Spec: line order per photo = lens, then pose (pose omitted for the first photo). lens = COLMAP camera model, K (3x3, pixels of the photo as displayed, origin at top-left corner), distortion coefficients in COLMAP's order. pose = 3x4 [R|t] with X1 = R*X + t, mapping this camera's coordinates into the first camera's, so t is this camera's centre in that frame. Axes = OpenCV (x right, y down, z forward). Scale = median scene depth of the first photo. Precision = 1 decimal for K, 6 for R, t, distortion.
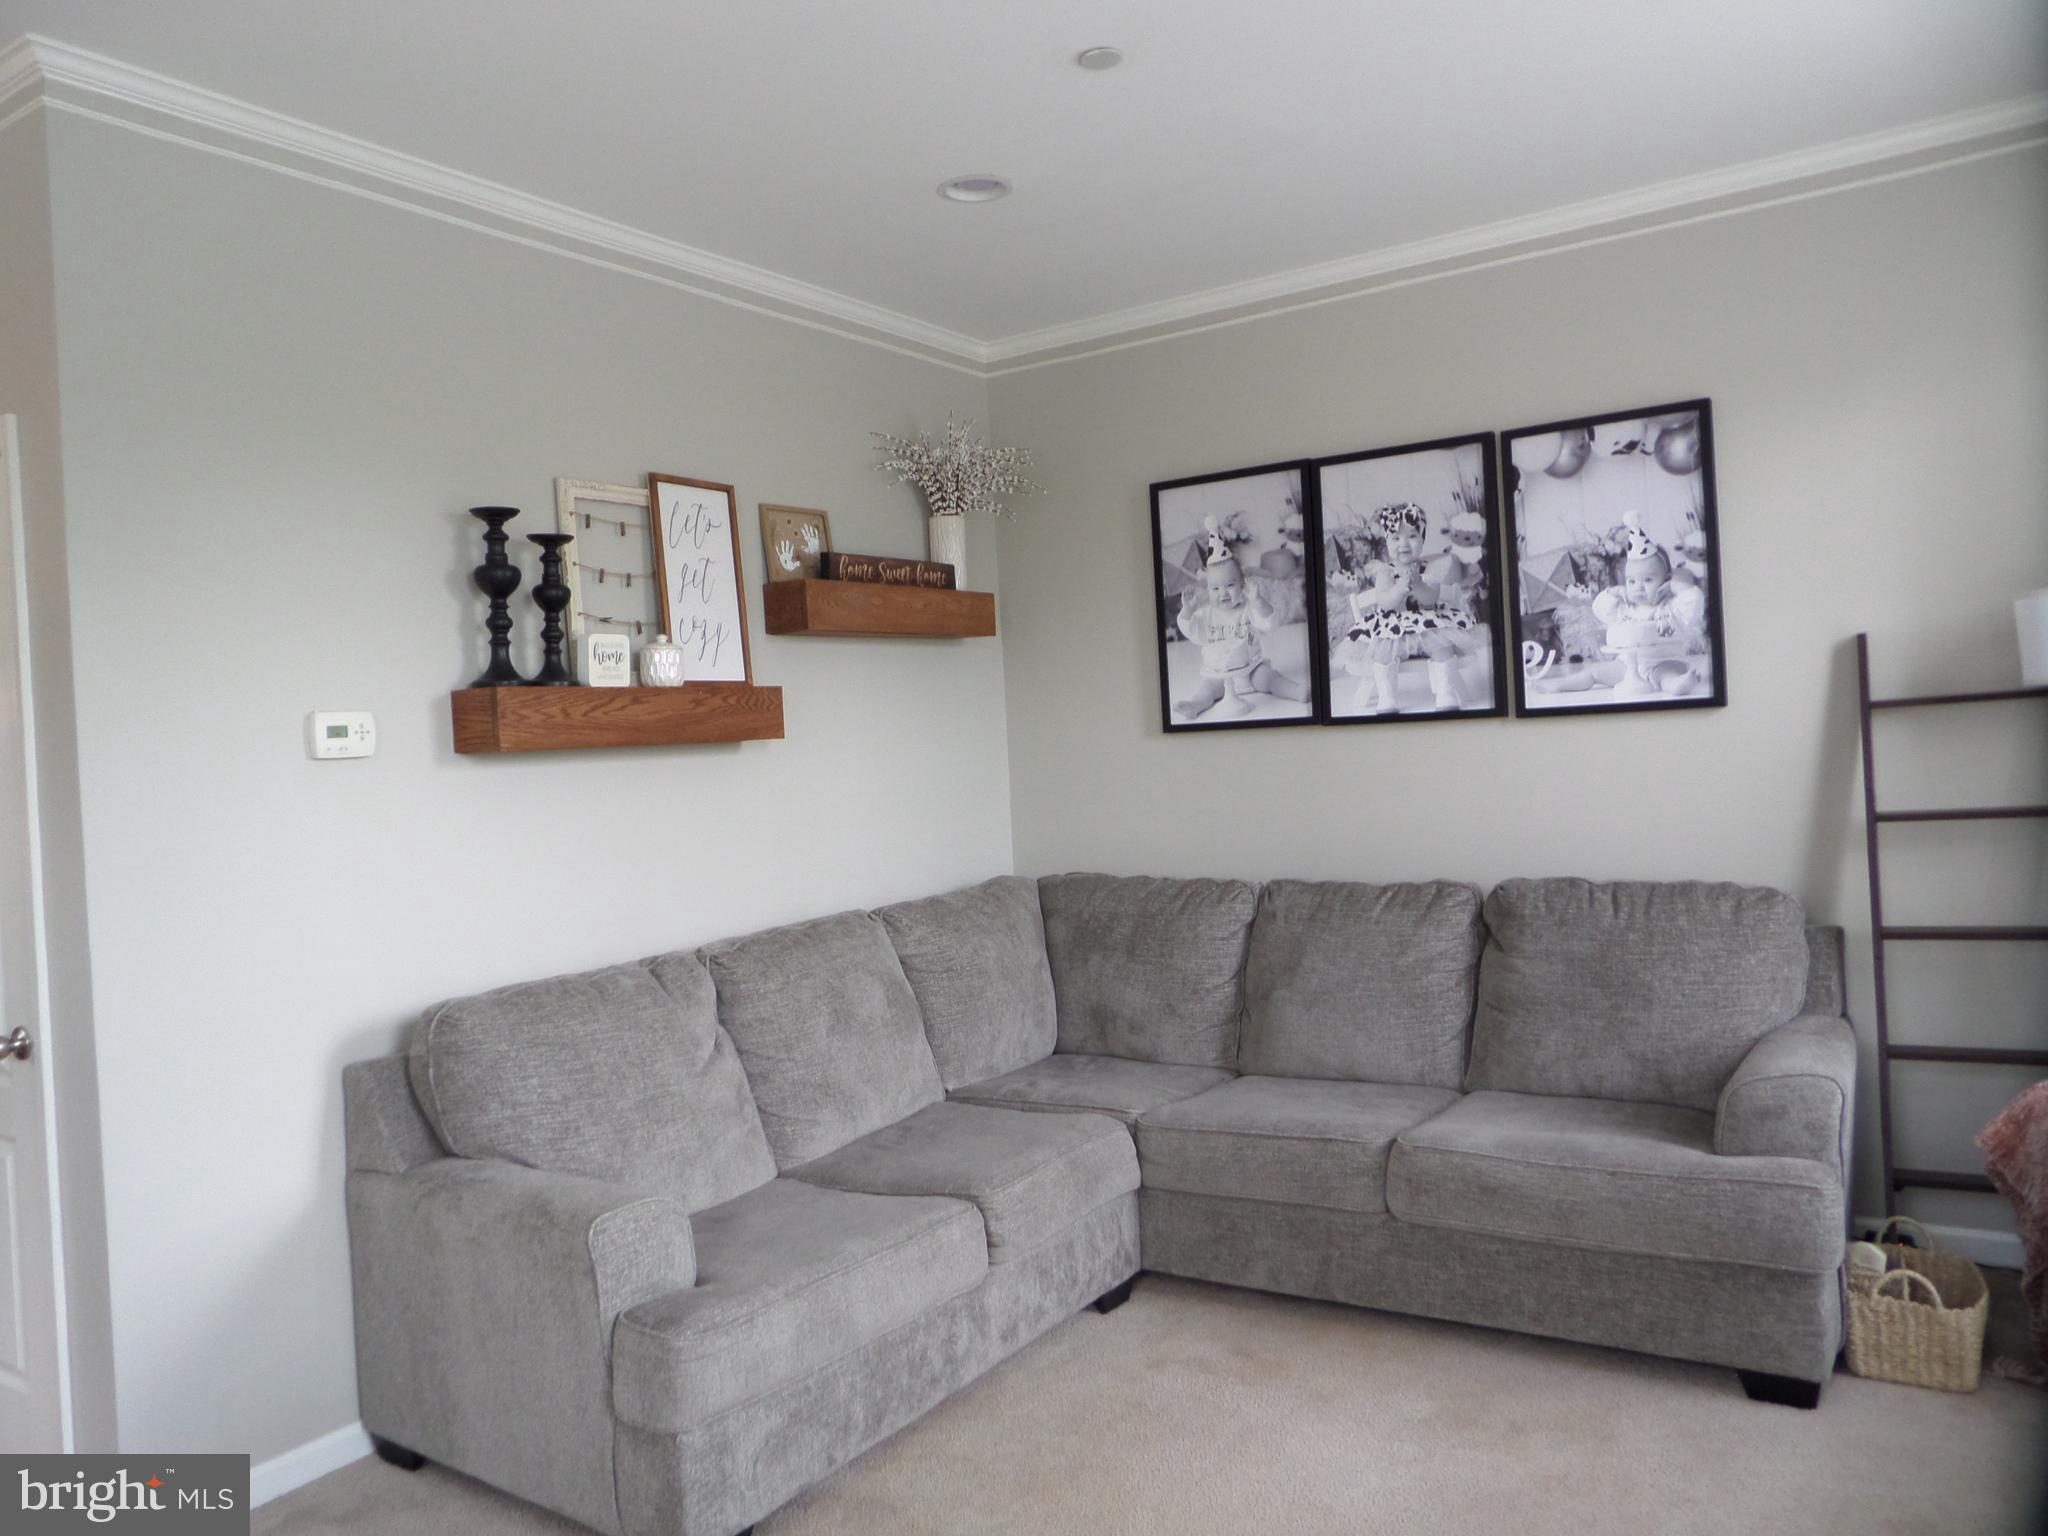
lens RADIAL K [[1511.4, 0, 1031.1], [0, 1511.4, 770.3], [0, 0, 1]] dist [-0.010167, -0.016940]
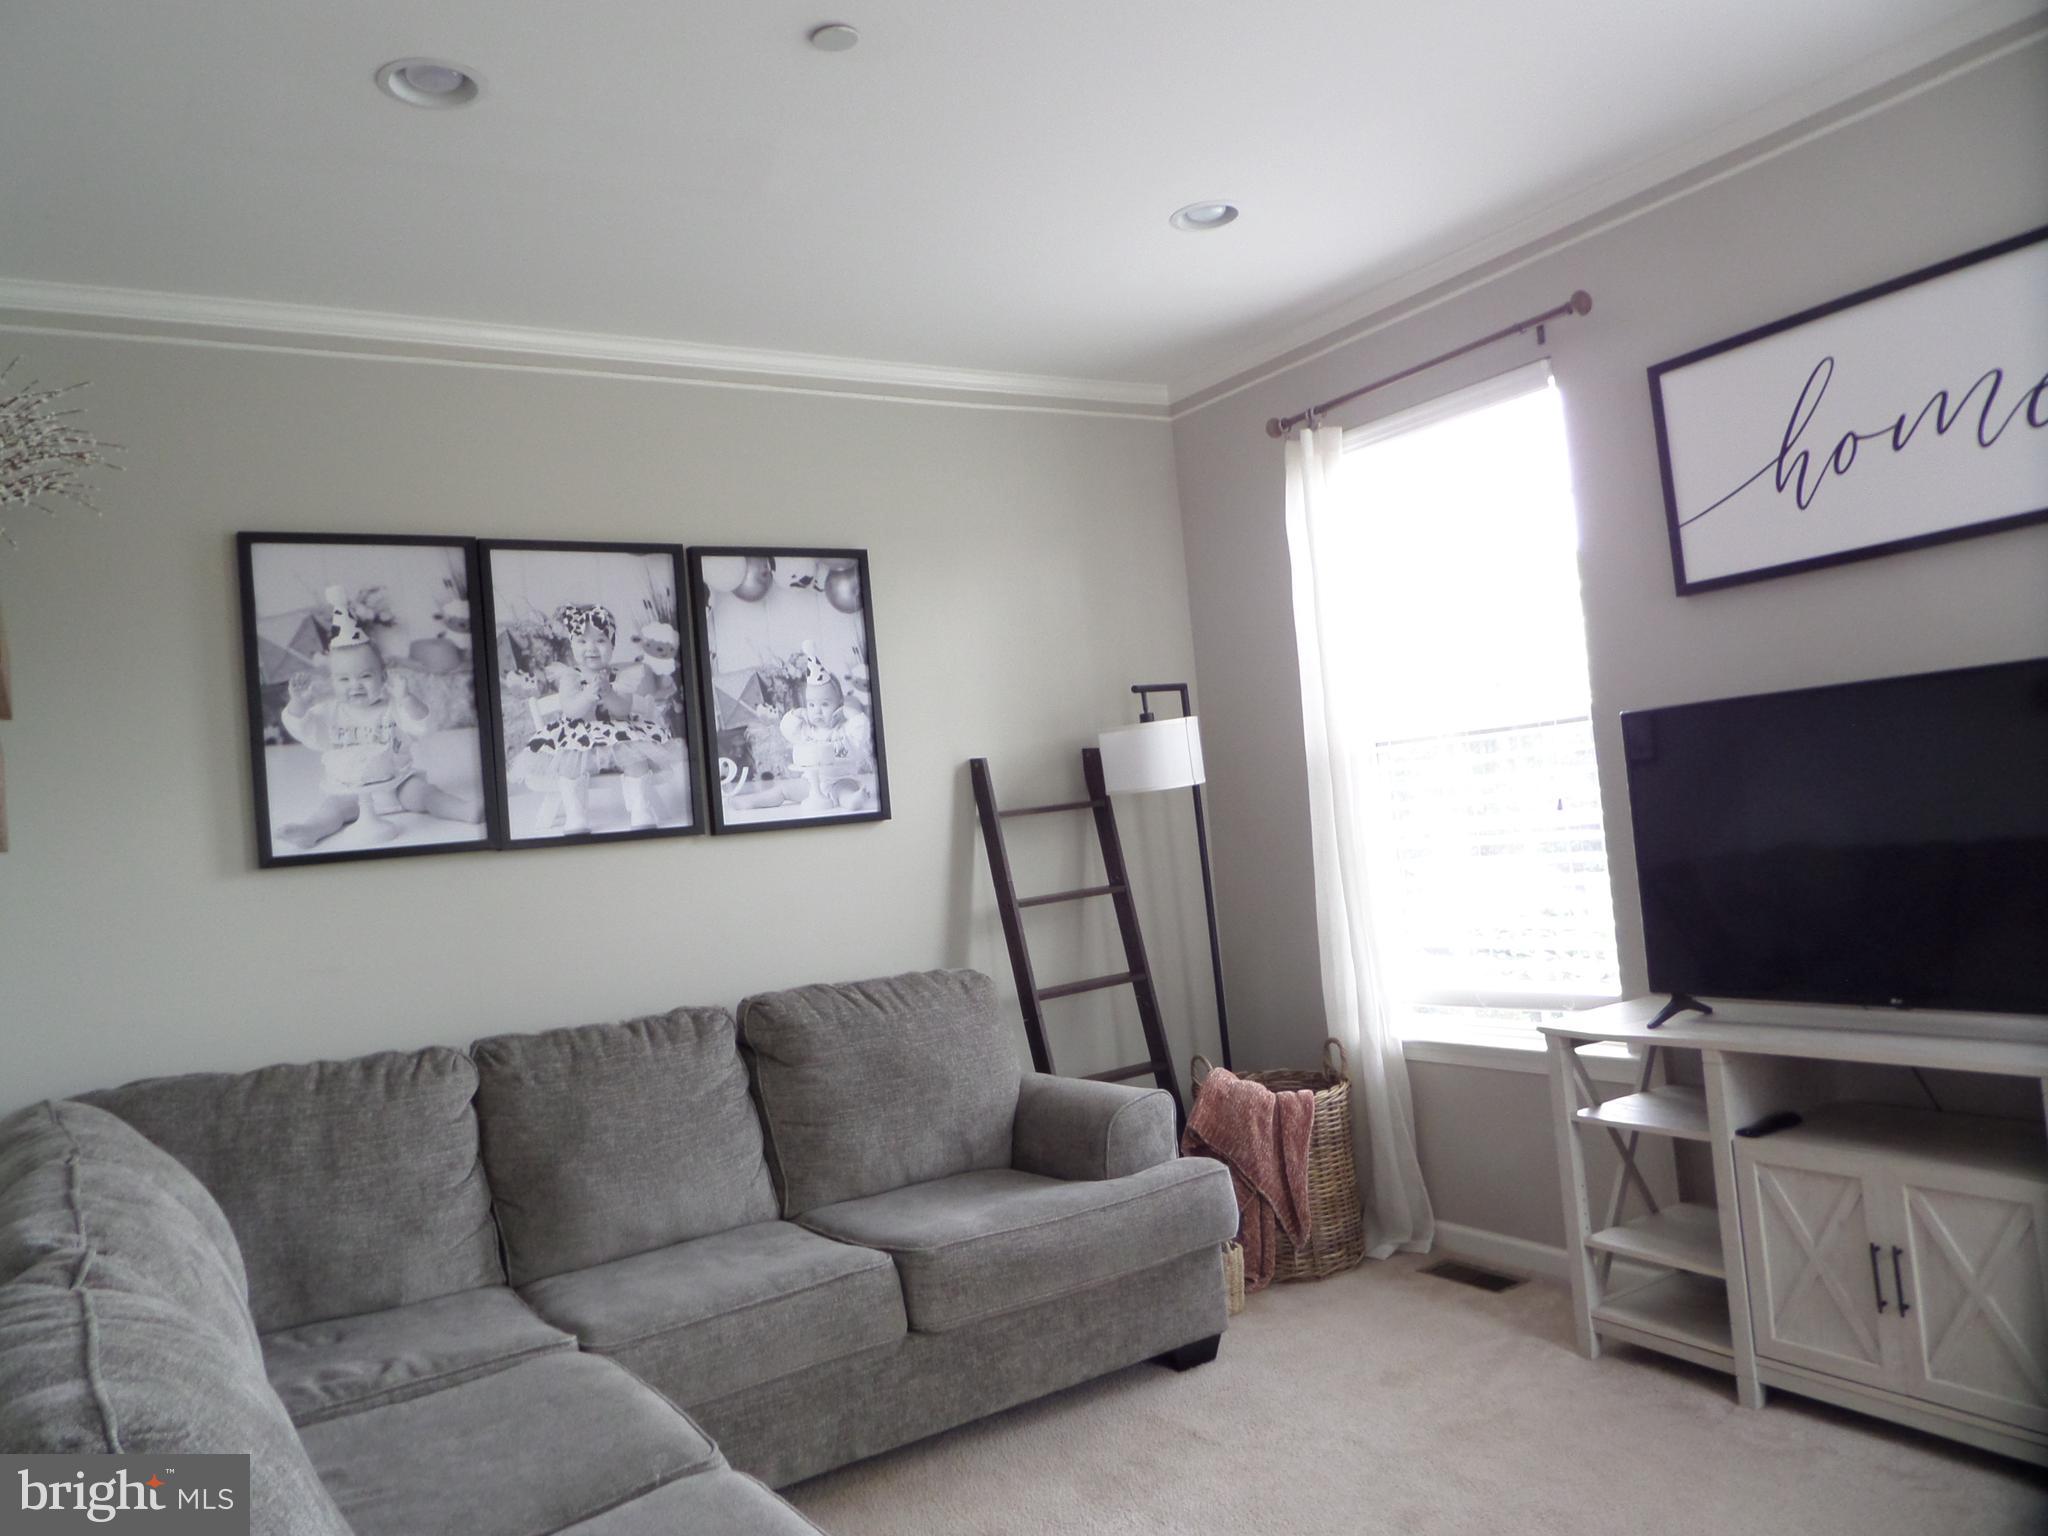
lens RADIAL K [[1511.4, 0, 1030.3], [0, 1511.4, 760.1], [0, 0, 1]] dist [-0.010167, -0.016940]
pose [[0.386948, 0.052857, 0.920585, -0.498744], [0.085305, 0.992022, -0.092815, 0.025367], [-0.918147, 0.114445, 0.379352, 0.426213]]
